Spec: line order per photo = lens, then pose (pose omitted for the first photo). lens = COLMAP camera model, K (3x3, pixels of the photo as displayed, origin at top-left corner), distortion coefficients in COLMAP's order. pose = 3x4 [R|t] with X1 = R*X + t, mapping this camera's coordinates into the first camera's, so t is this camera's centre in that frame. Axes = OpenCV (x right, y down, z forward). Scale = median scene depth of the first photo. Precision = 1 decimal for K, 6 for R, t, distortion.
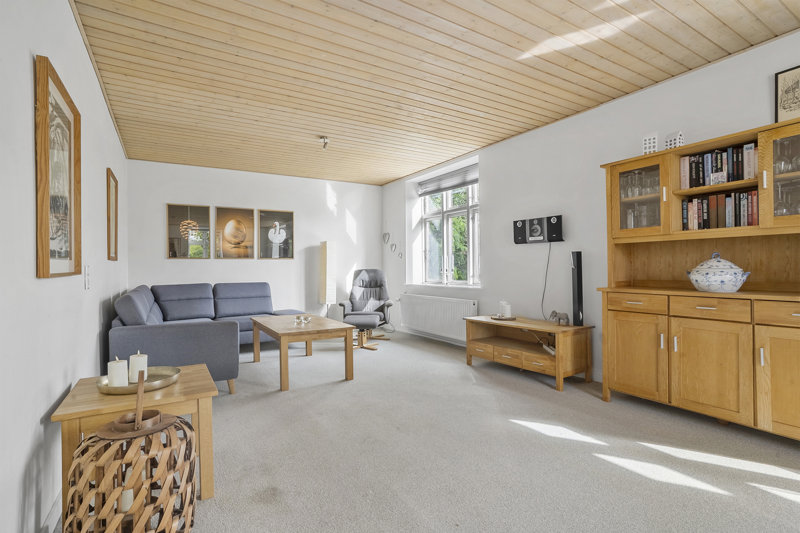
lens RADIAL K [[396.0, 0, 400.0], [0, 396.0, 266.5], [0, 0, 1]] dist [-0.003231, -0.000370]
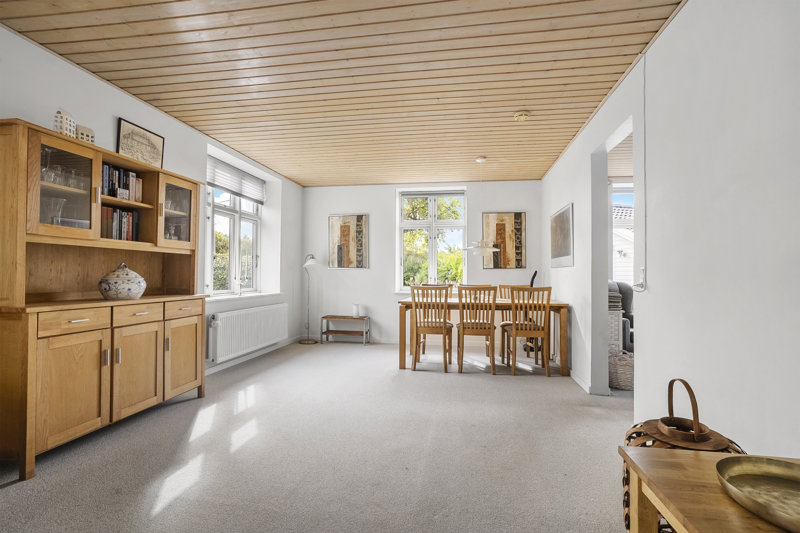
lens RADIAL K [[396.0, 0, 400.0], [0, 396.0, 266.5], [0, 0, 1]] dist [-0.003231, -0.000370]
pose [[-0.758462, 0.025928, 0.651202, -0.485122], [0.005818, 0.999438, -0.033017, 0.015385], [-0.651692, -0.021254, -0.758186, 1.348123]]
